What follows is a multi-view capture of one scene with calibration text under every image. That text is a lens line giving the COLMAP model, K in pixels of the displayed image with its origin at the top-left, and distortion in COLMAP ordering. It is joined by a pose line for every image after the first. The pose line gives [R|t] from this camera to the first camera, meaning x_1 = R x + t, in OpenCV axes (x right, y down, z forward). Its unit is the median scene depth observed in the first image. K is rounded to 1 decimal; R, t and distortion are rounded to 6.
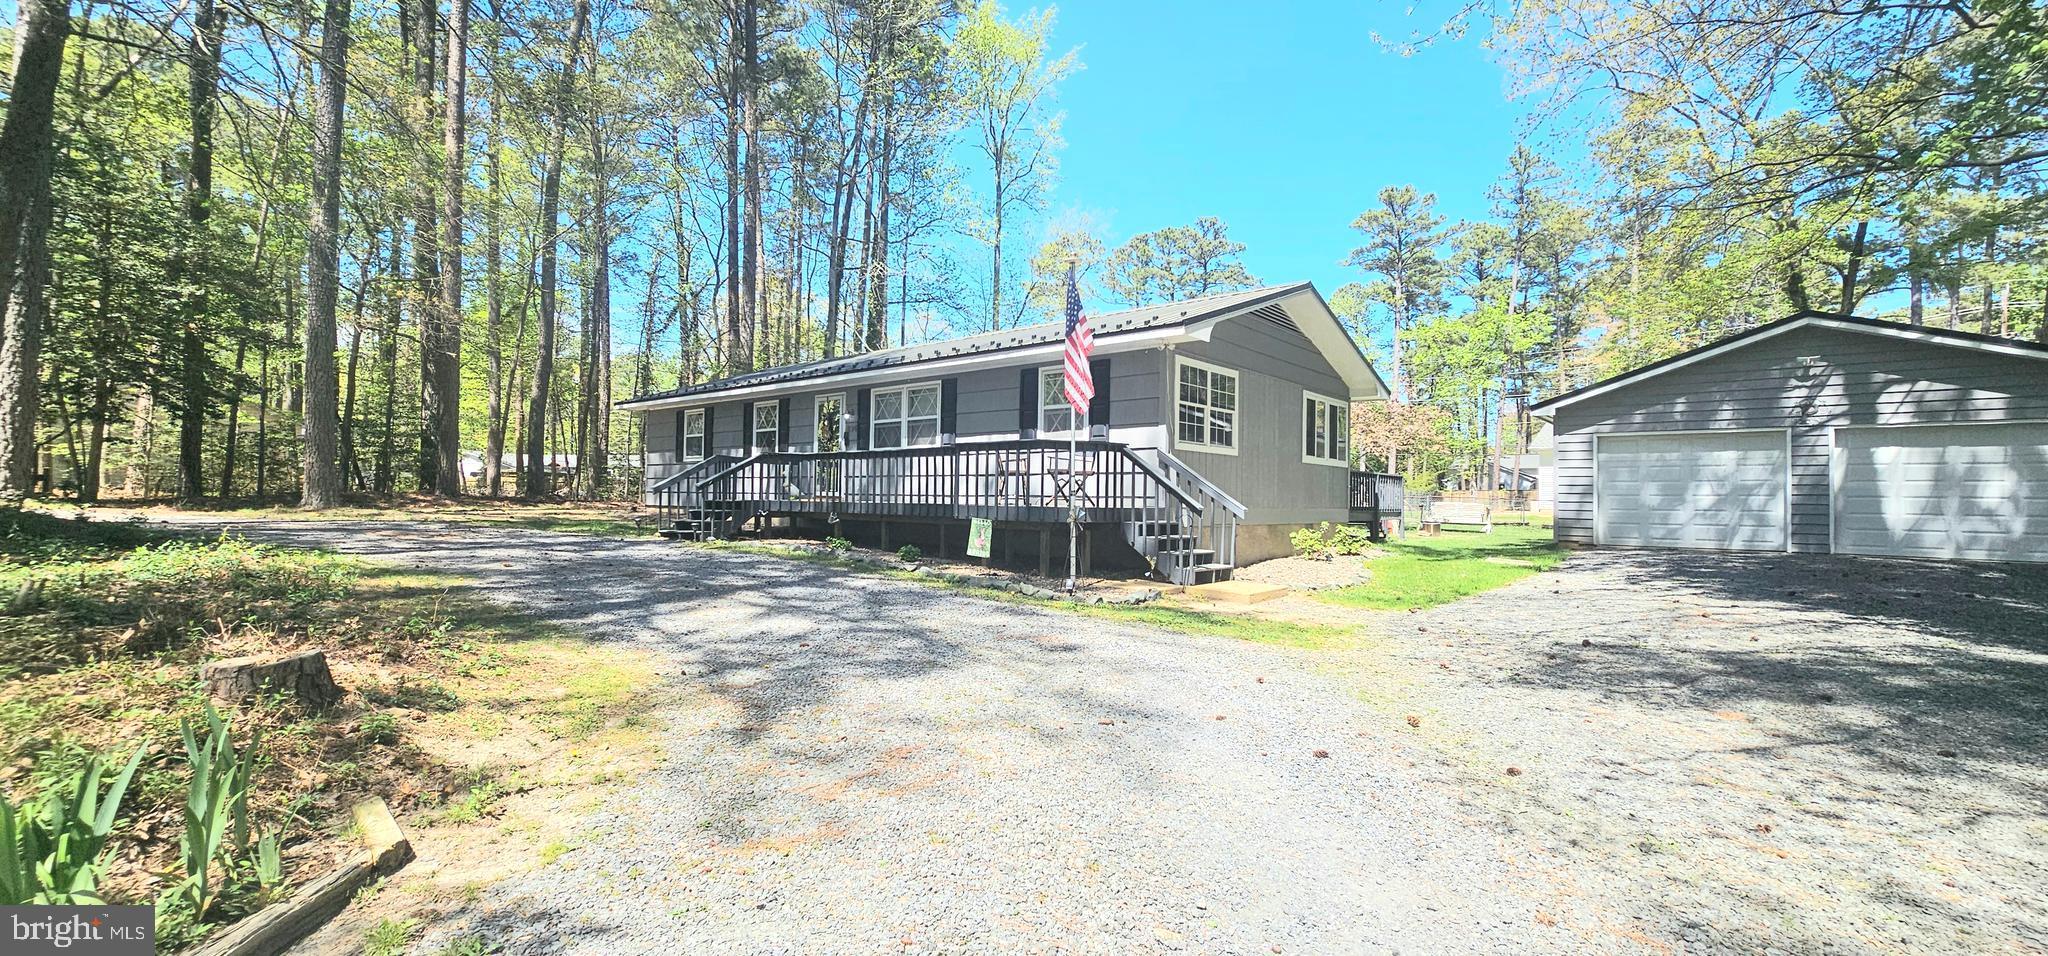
lens RADIAL K [[815.4, 0, 1032.1], [0, 815.4, 471.4], [0, 0, 1]] dist [-0.001634, -0.000078]
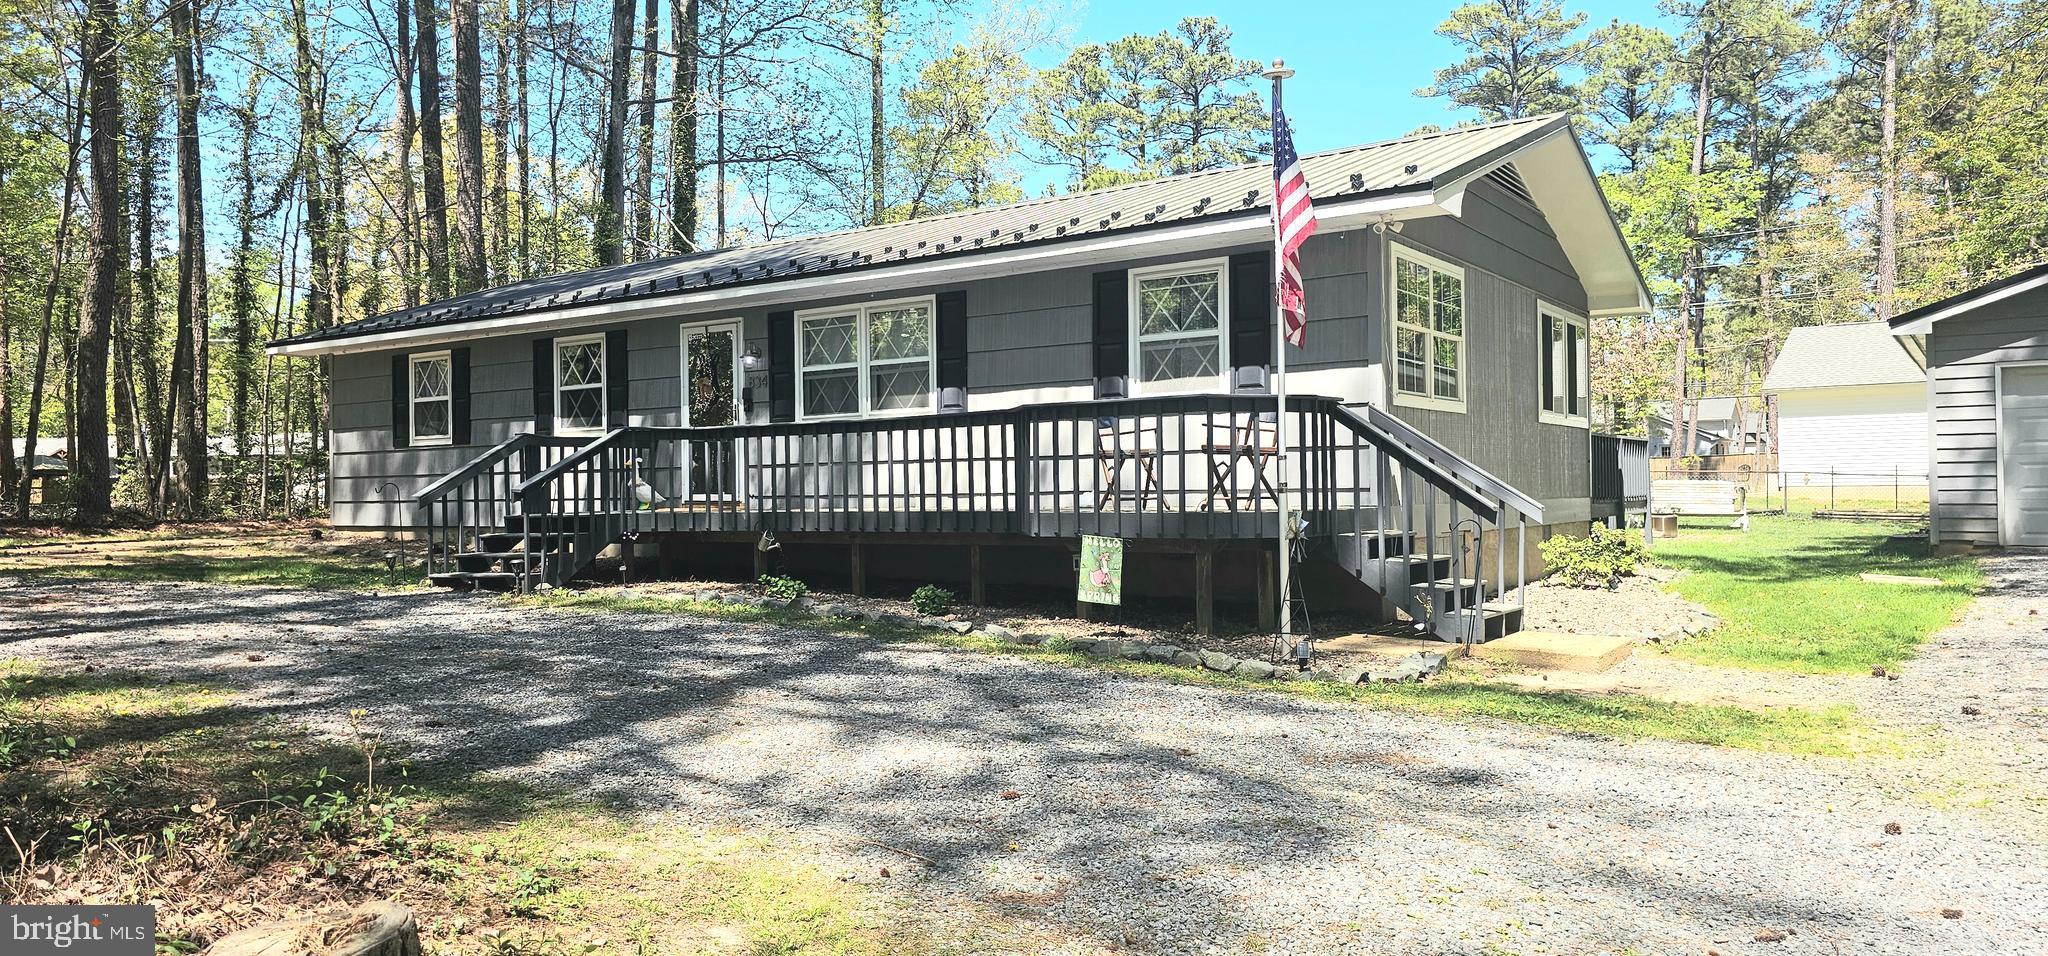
lens RADIAL K [[1346.1, 0, 996.7], [0, 1346.1, 459.9], [0, 0, 1]] dist [0.060517, -0.064533]
pose [[0.995550, -0.026457, 0.090447, -0.148600], [0.025396, 0.999595, 0.012855, -0.006172], [-0.090750, -0.010501, 0.995818, 0.054690]]
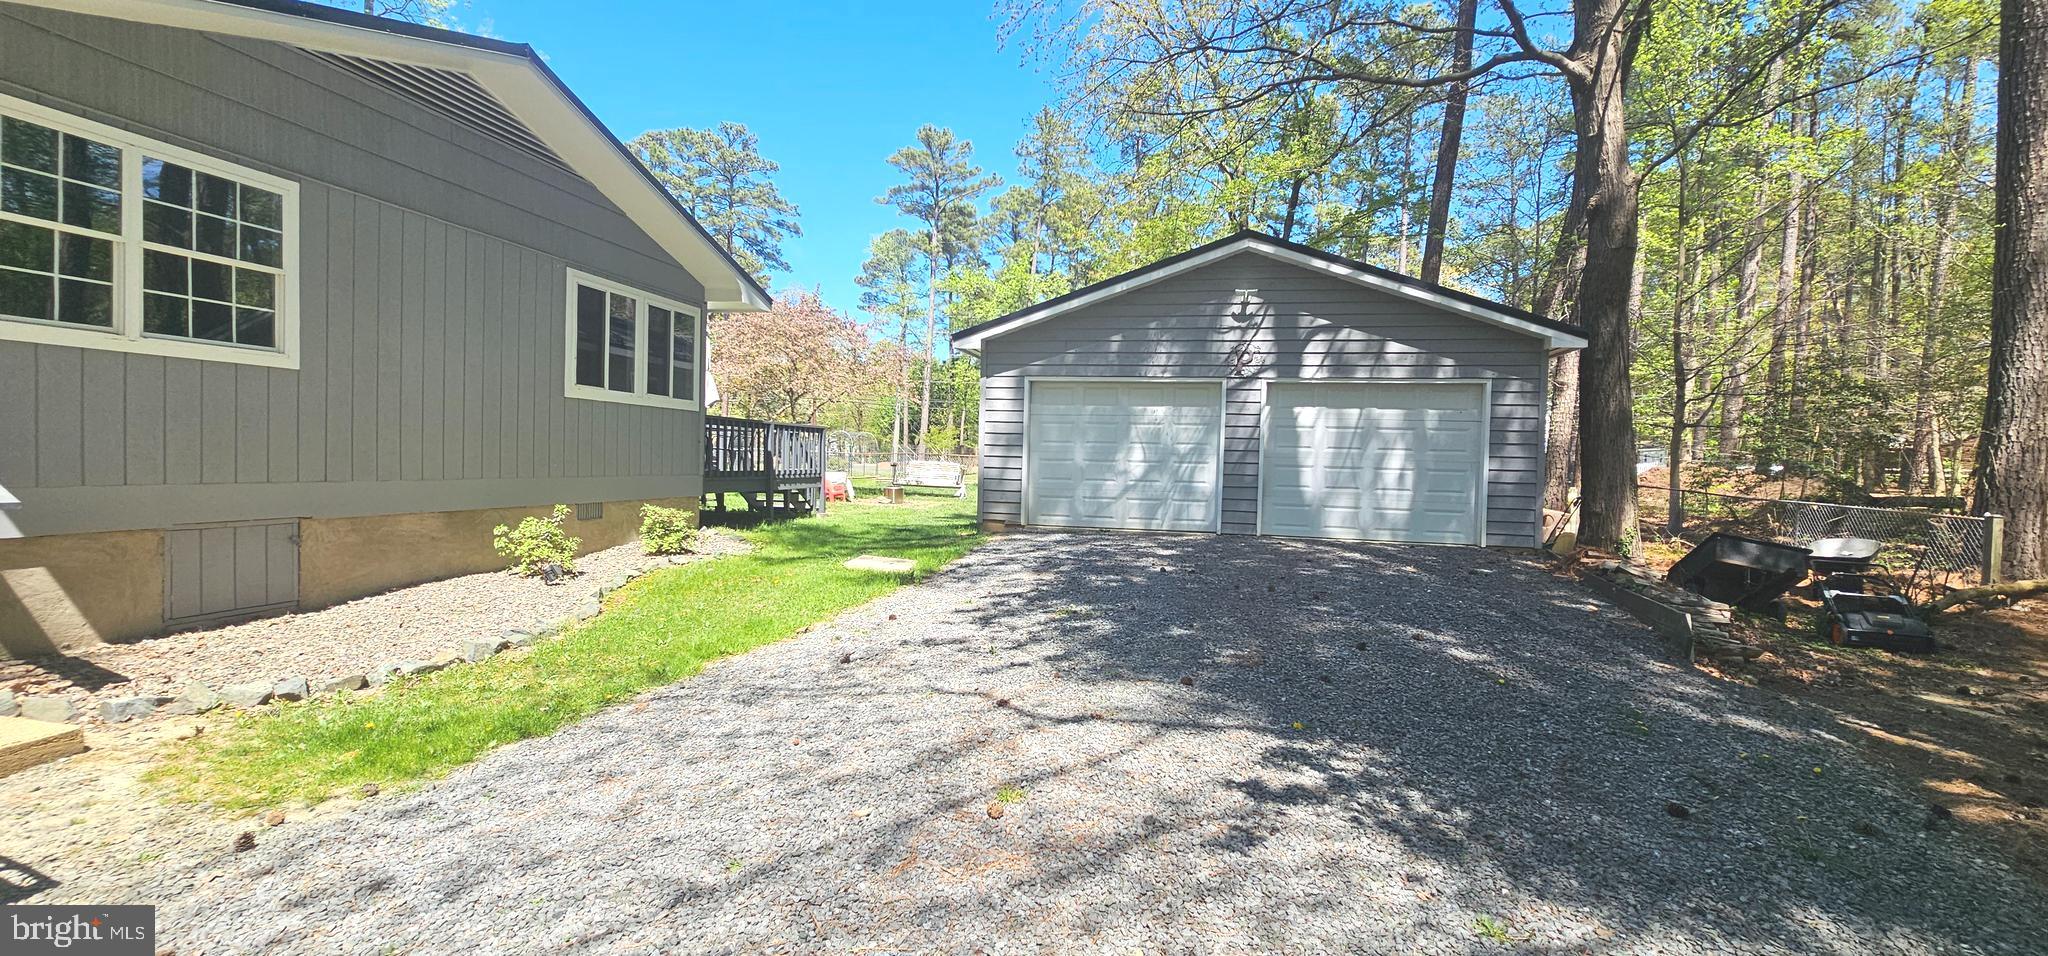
lens RADIAL K [[815.4, 0, 1032.1], [0, 815.4, 471.4], [0, 0, 1]] dist [-0.001634, -0.000078]
pose [[0.875538, 0.000680, 0.483149, 0.340459], [-0.029162, 0.998250, 0.051441, 0.002137], [-0.482268, -0.059128, 0.874026, 0.343978]]
